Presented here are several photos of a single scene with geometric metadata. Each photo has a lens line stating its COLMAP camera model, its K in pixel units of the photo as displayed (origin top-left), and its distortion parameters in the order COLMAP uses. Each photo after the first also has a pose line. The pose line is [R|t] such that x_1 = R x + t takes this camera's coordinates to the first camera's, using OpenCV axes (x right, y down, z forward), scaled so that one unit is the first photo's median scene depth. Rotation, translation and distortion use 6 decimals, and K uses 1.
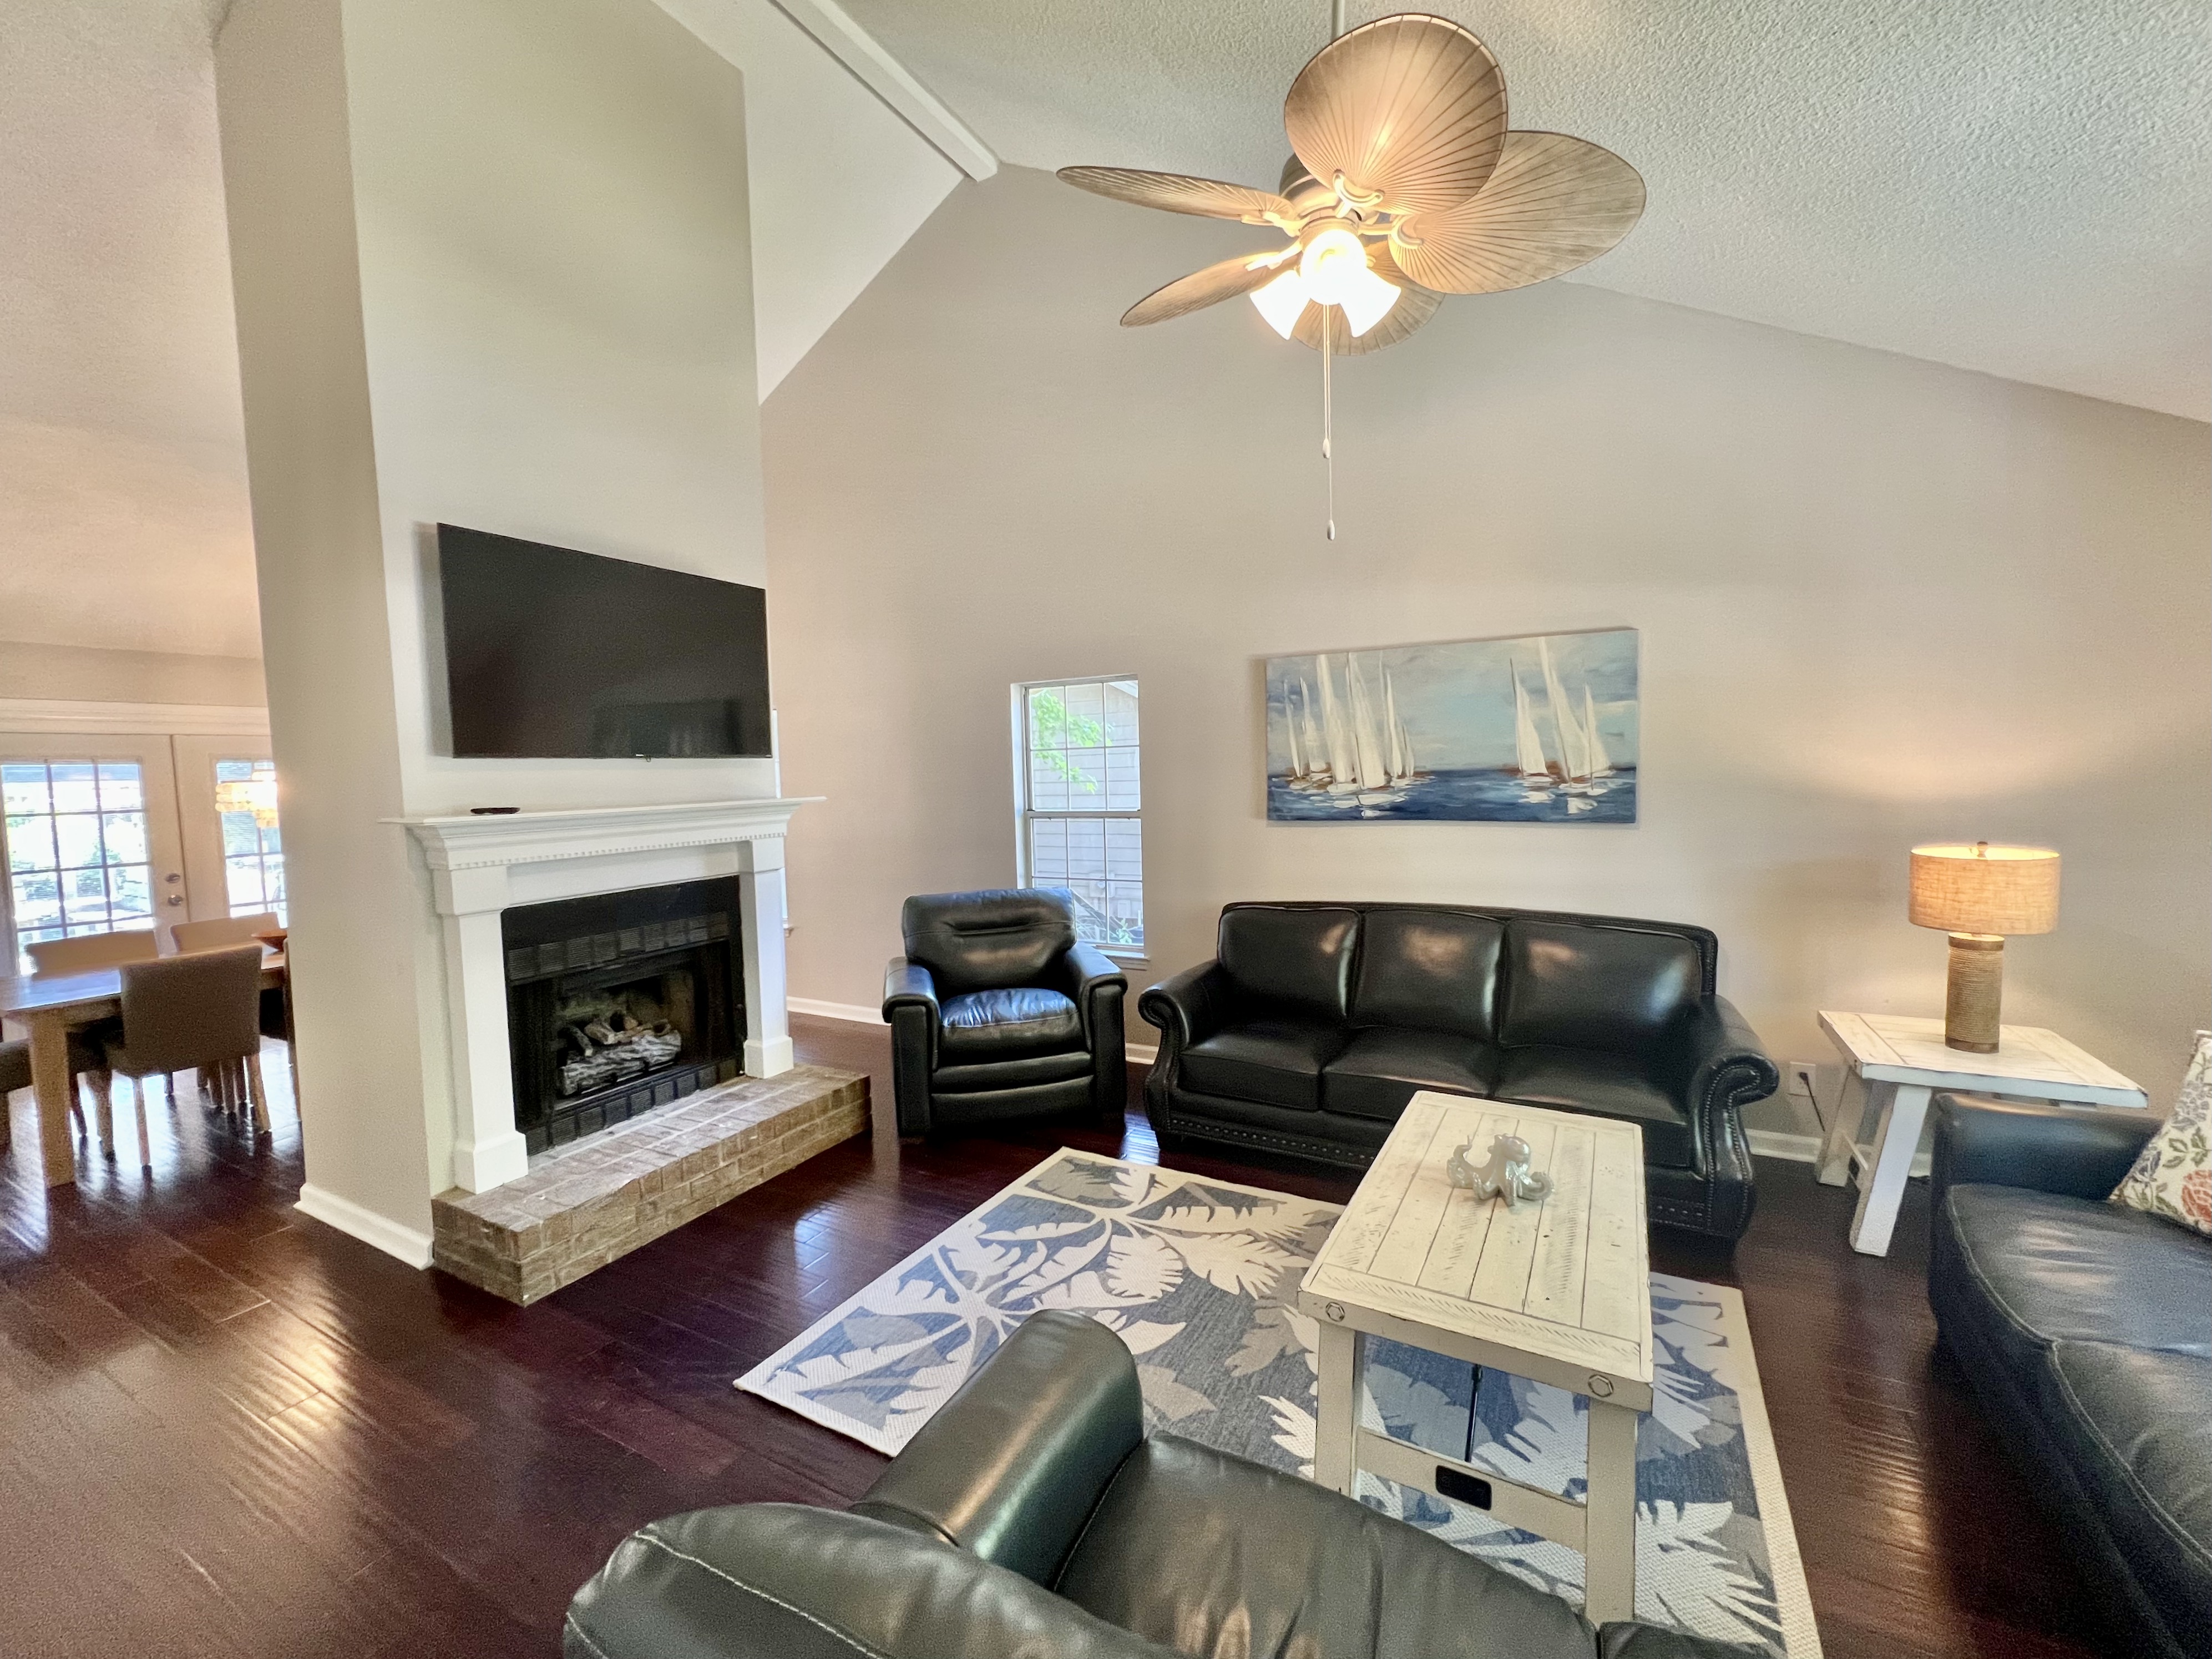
lens RADIAL K [[908.0, 0, 1120.8], [0, 908.0, 820.7], [0, 0, 1]] dist [0.001593, 0.000122]
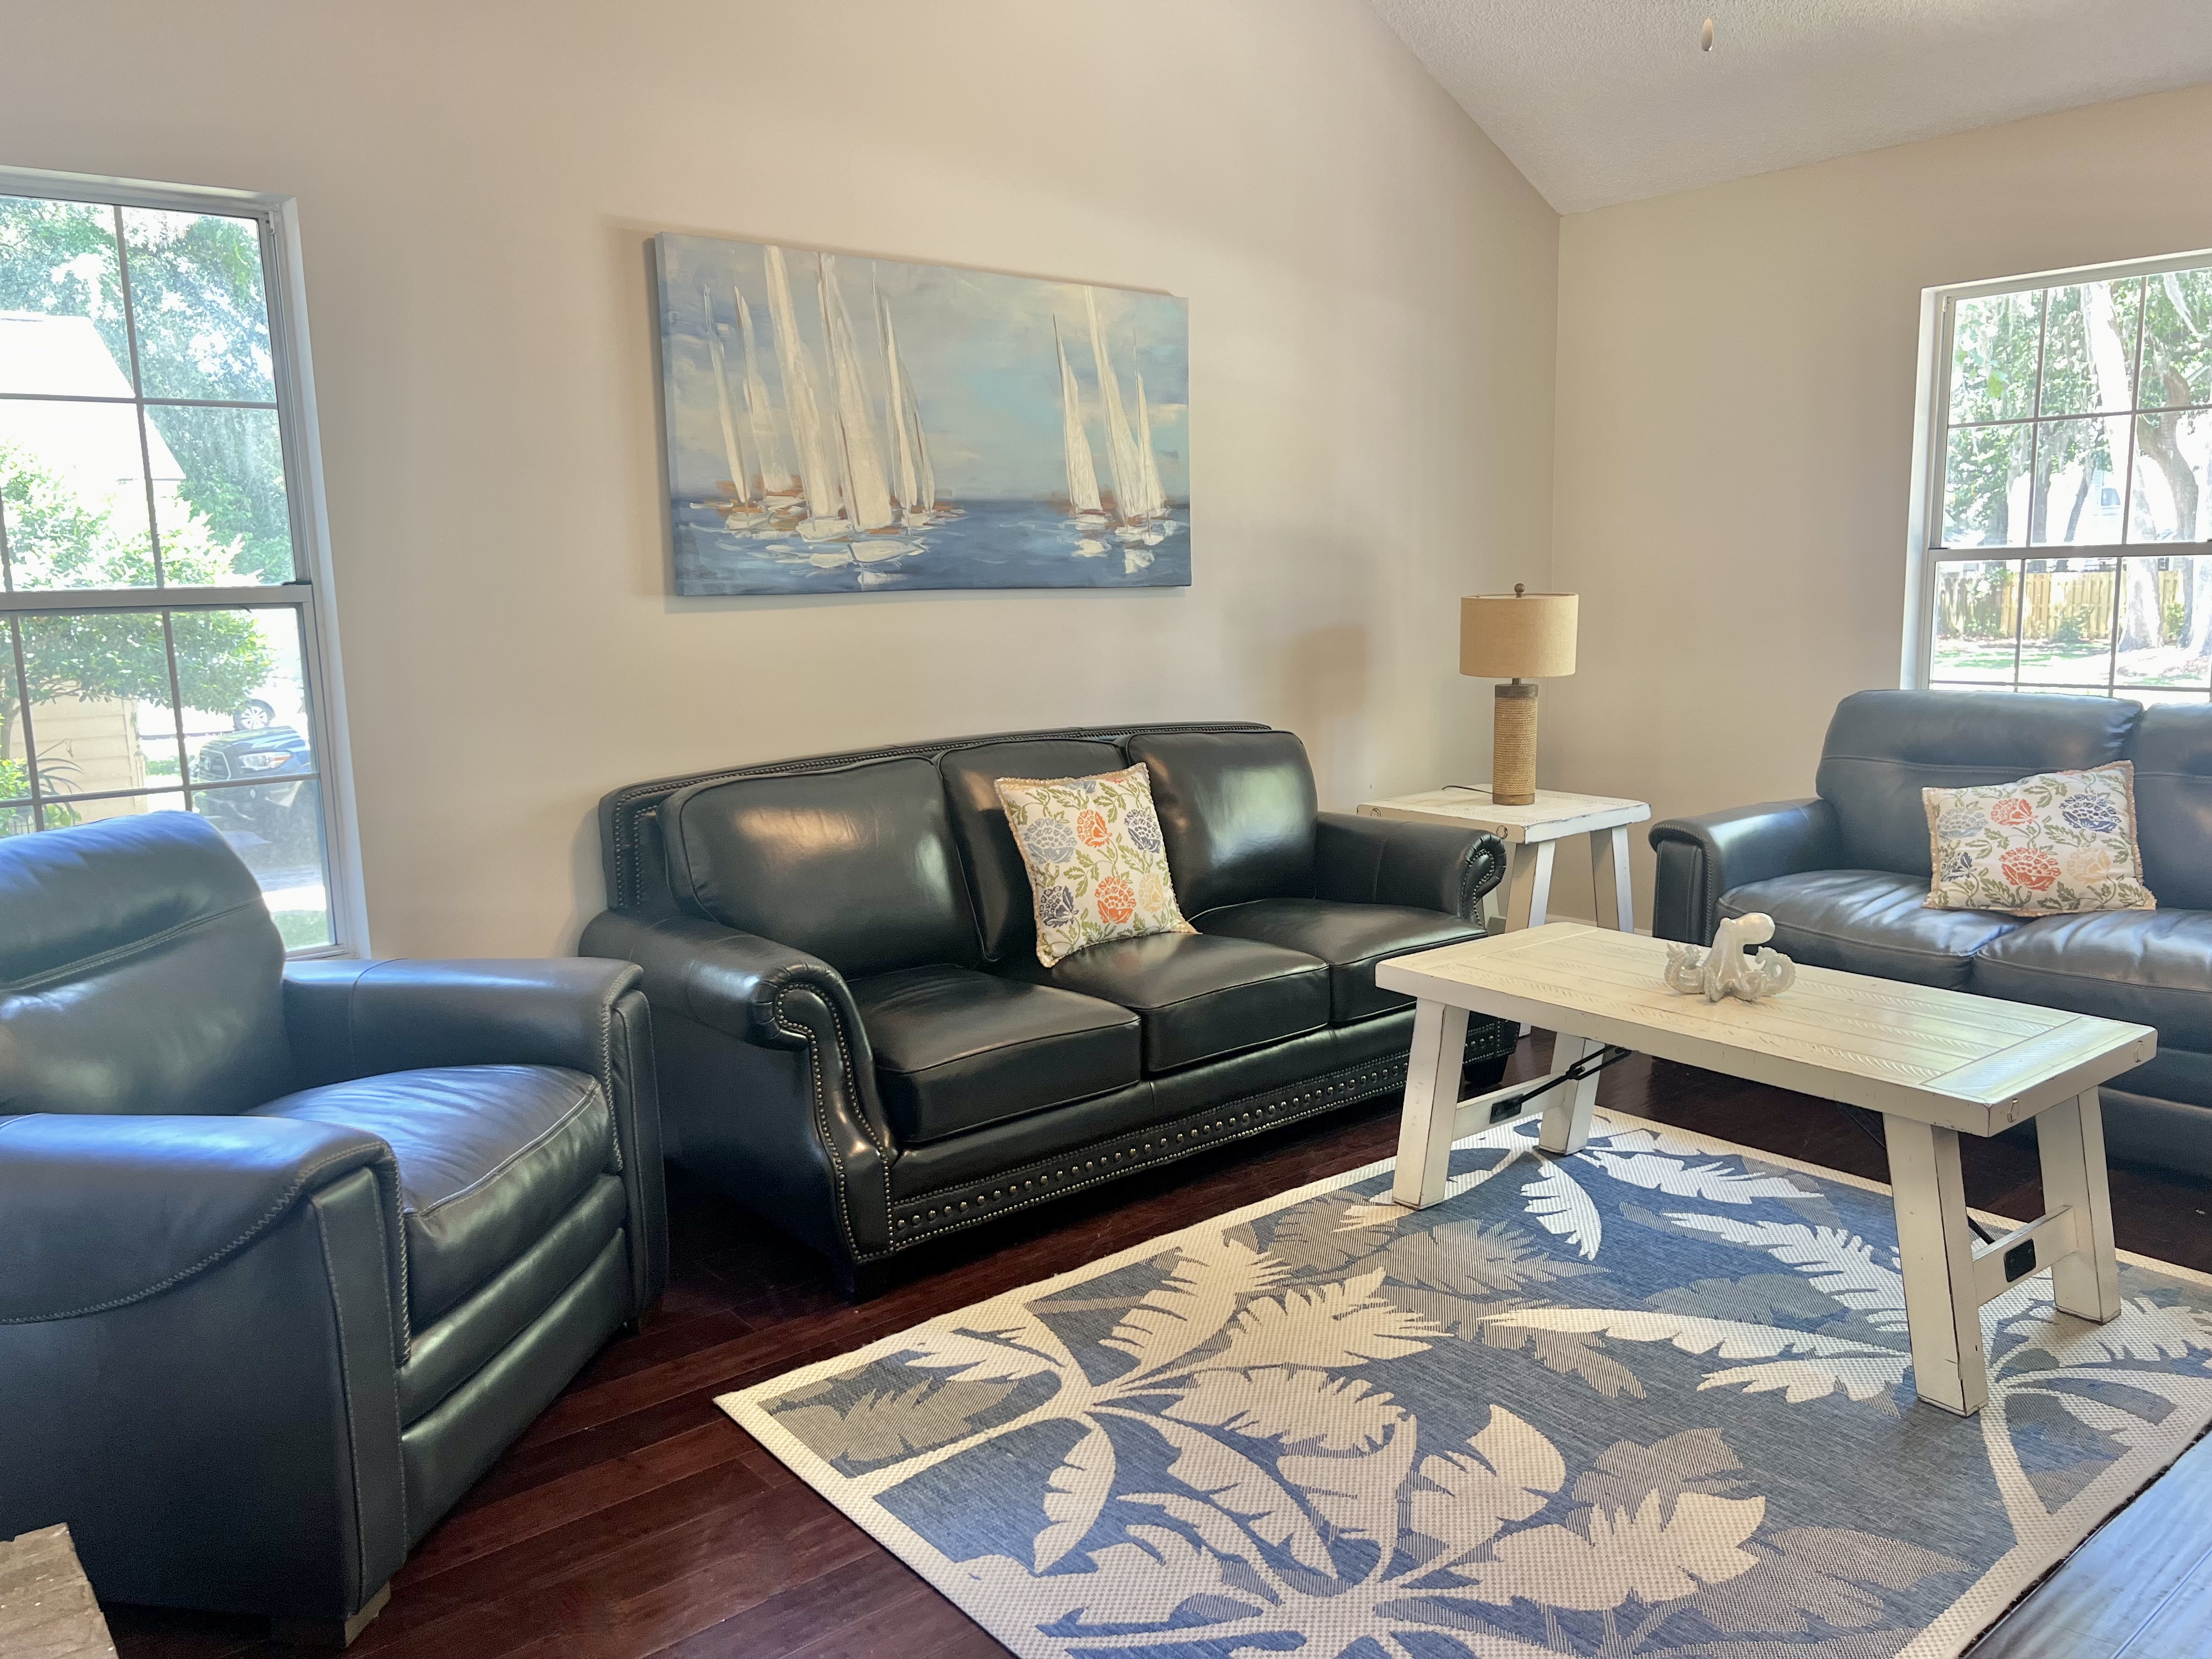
lens RADIAL K [[1662.8, 0, 1108.2], [0, 1662.8, 841.4], [0, 0, 1]] dist [0.088507, -0.116977]
pose [[0.366713, -0.128652, 0.921396, -0.641481], [0.067626, 0.991459, 0.111519, 0.048528], [-0.927873, 0.021415, 0.372281, 0.562964]]
